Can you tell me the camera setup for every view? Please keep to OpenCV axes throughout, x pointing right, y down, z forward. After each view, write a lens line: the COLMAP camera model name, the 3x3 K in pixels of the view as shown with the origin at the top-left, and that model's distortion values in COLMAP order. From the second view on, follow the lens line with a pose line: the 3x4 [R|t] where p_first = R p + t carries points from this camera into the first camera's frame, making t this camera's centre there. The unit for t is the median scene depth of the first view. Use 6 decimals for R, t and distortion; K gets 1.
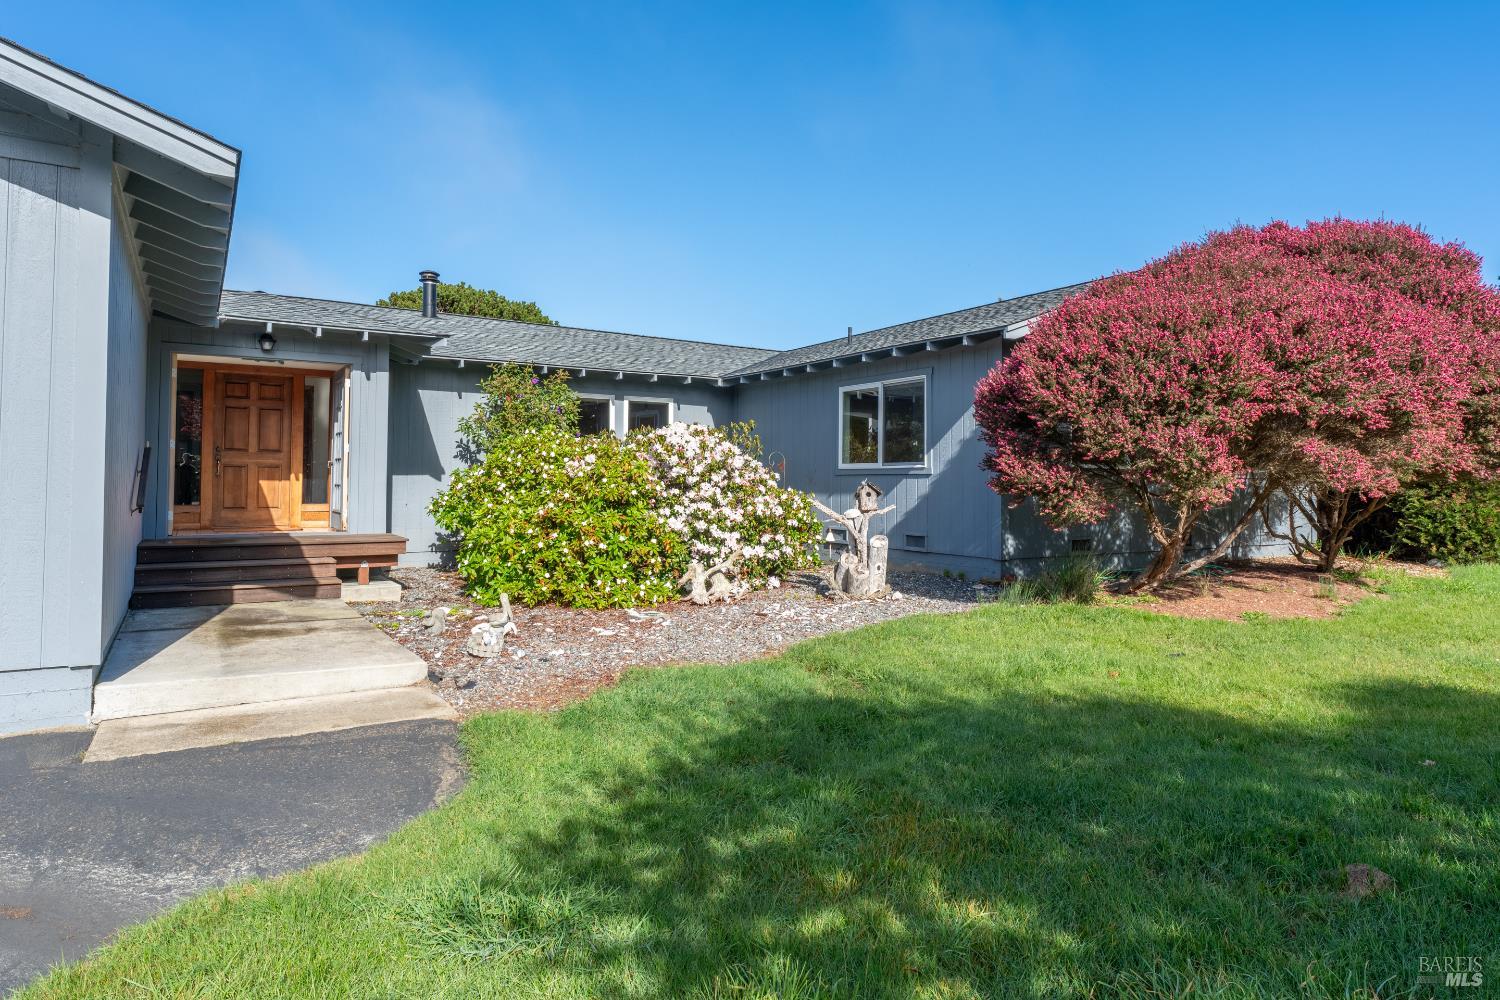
lens RADIAL K [[908.5, 0, 762.5], [0, 908.5, 462.8], [0, 0, 1]] dist [0.010697, -0.003799]
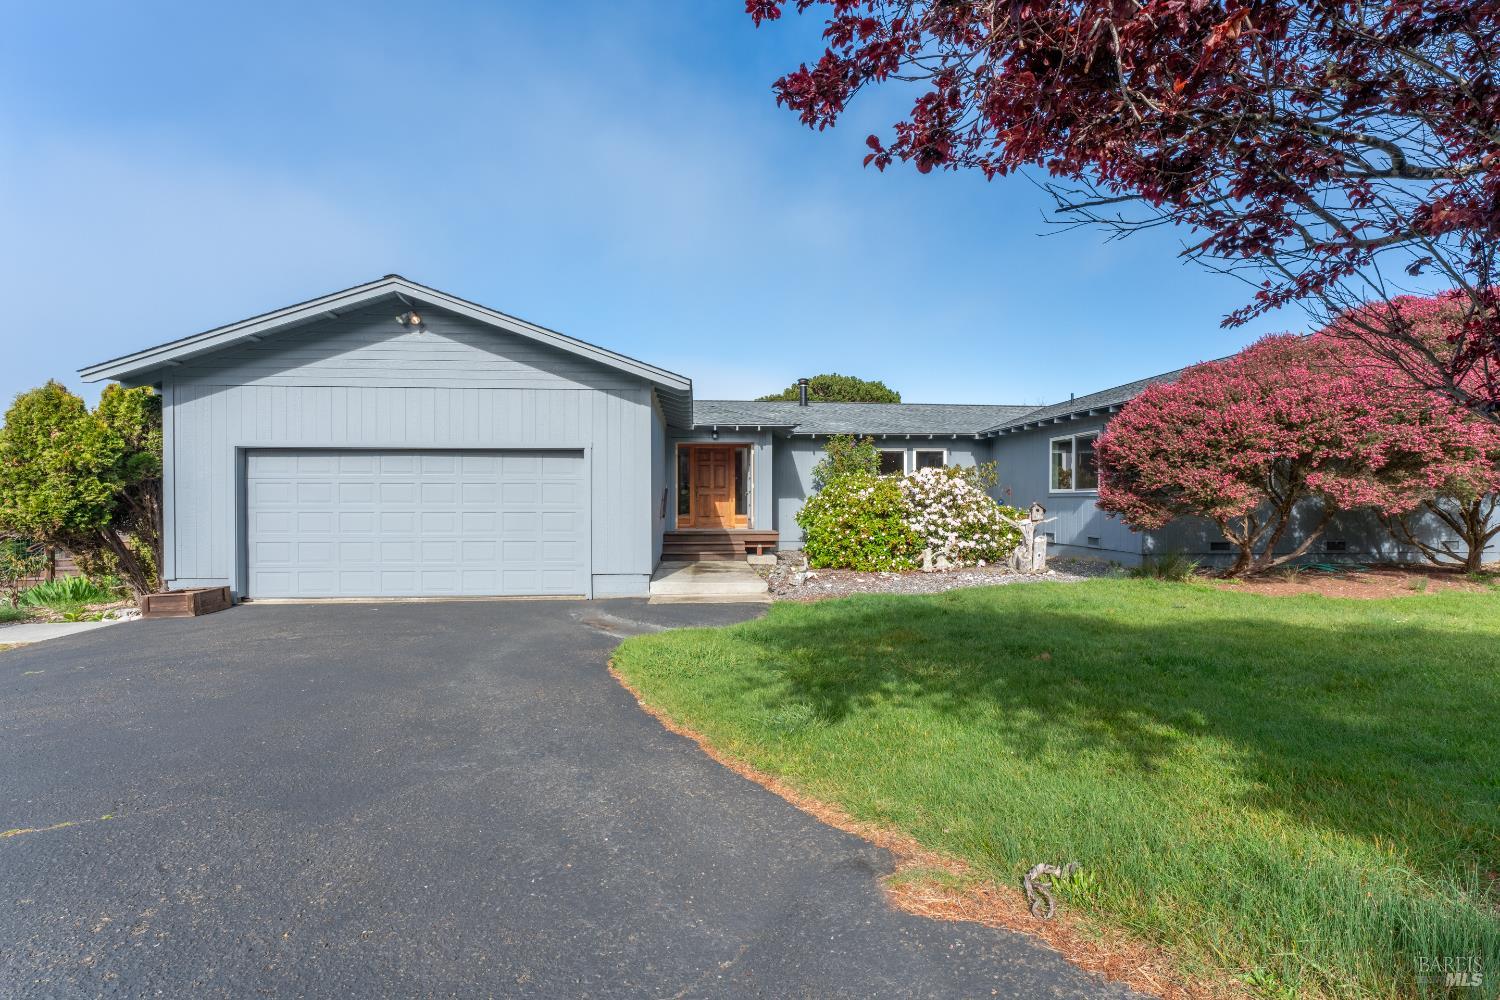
lens RADIAL K [[683.0, 0, 750.0], [0, 683.0, 502.5], [0, 0, 1]] dist [0.000743, -0.000396]
pose [[0.888207, -0.003818, -0.459428, 0.213534], [0.015977, 0.999617, 0.022581, -0.014172], [0.459166, -0.027397, 0.887928, -0.302428]]
